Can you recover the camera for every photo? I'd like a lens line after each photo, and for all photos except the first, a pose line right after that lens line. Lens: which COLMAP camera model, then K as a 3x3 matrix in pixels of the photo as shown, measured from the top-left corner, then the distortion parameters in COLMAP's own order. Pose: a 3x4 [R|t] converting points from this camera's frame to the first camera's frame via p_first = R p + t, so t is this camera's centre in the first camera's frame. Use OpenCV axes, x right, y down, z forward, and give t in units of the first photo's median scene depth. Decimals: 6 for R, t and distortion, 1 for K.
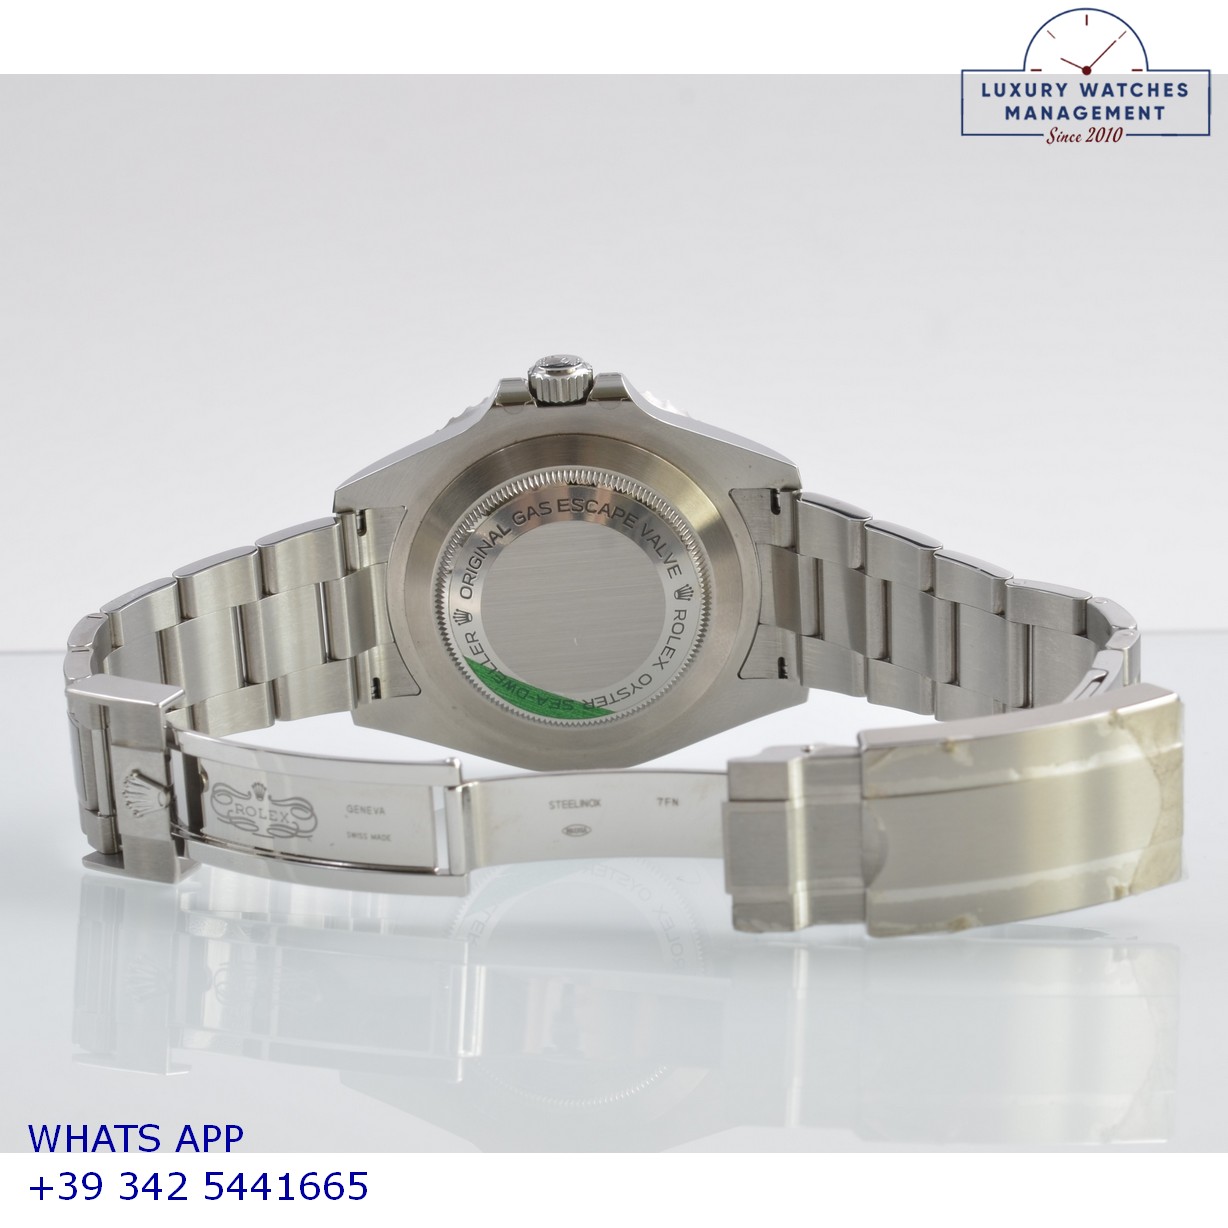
lens RADIAL K [[5614.3, 0, 614.0], [0, 5614.3, 614.0], [0, 0, 1]] dist [-0.143905, -0.509626]
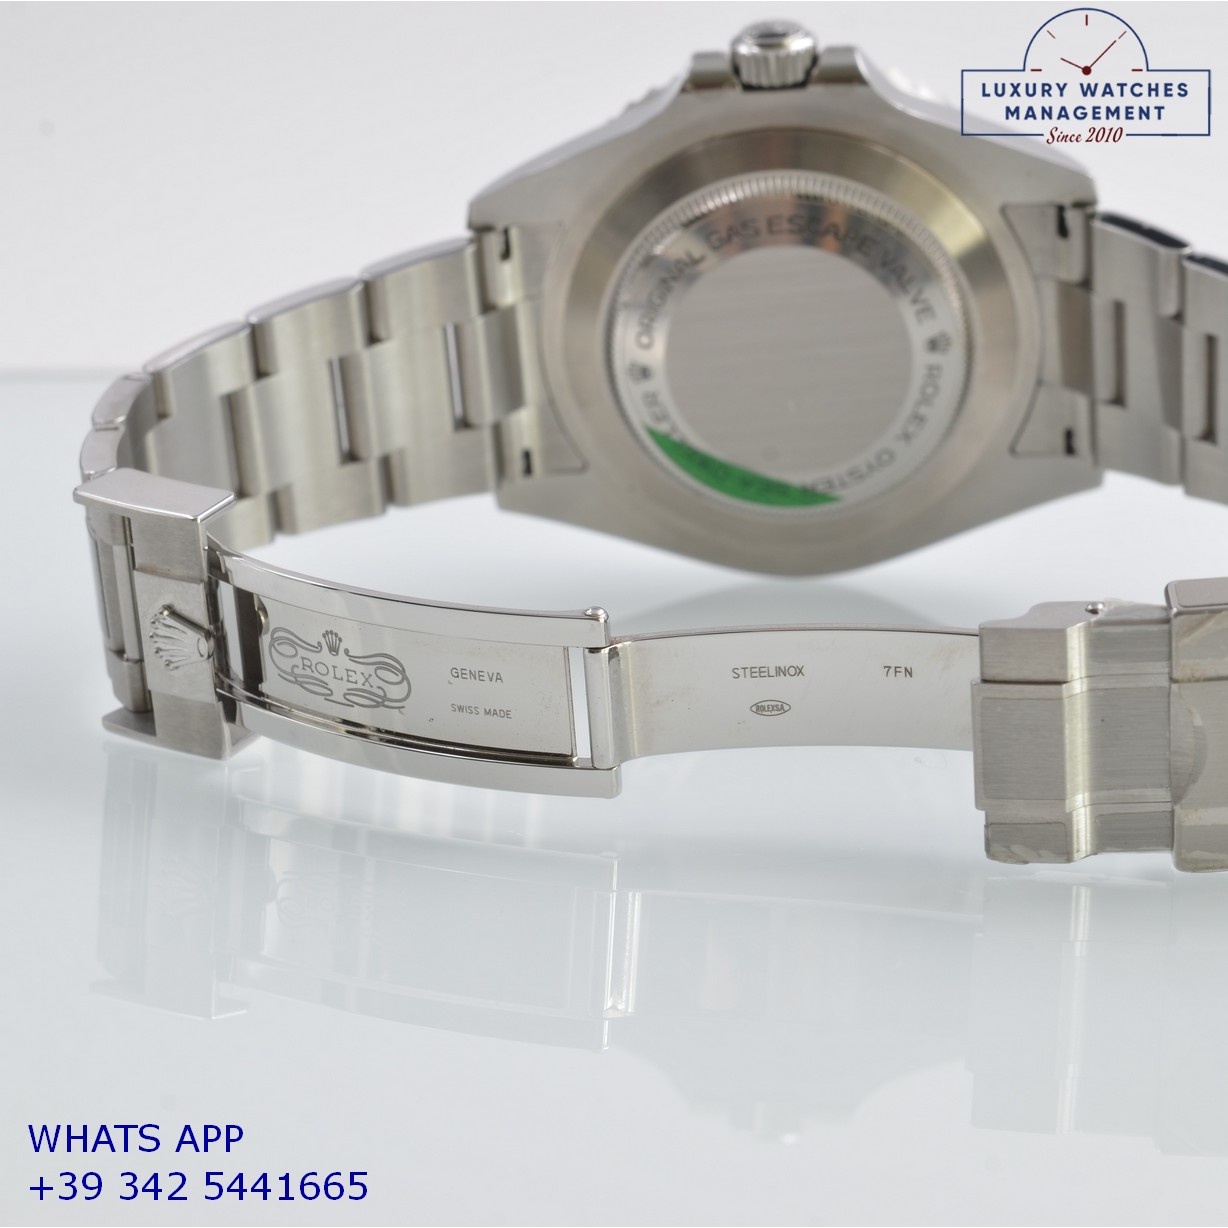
lens RADIAL K [[5614.3, 0, 614.0], [0, 5614.3, 614.0], [0, 0, 1]] dist [-0.143905, -0.509626]
pose [[0.998249, 0.012455, -0.057817, 0.013042], [-0.007830, 0.996801, 0.079535, -0.026741], [0.058623, -0.078943, 0.995154, 0.257199]]
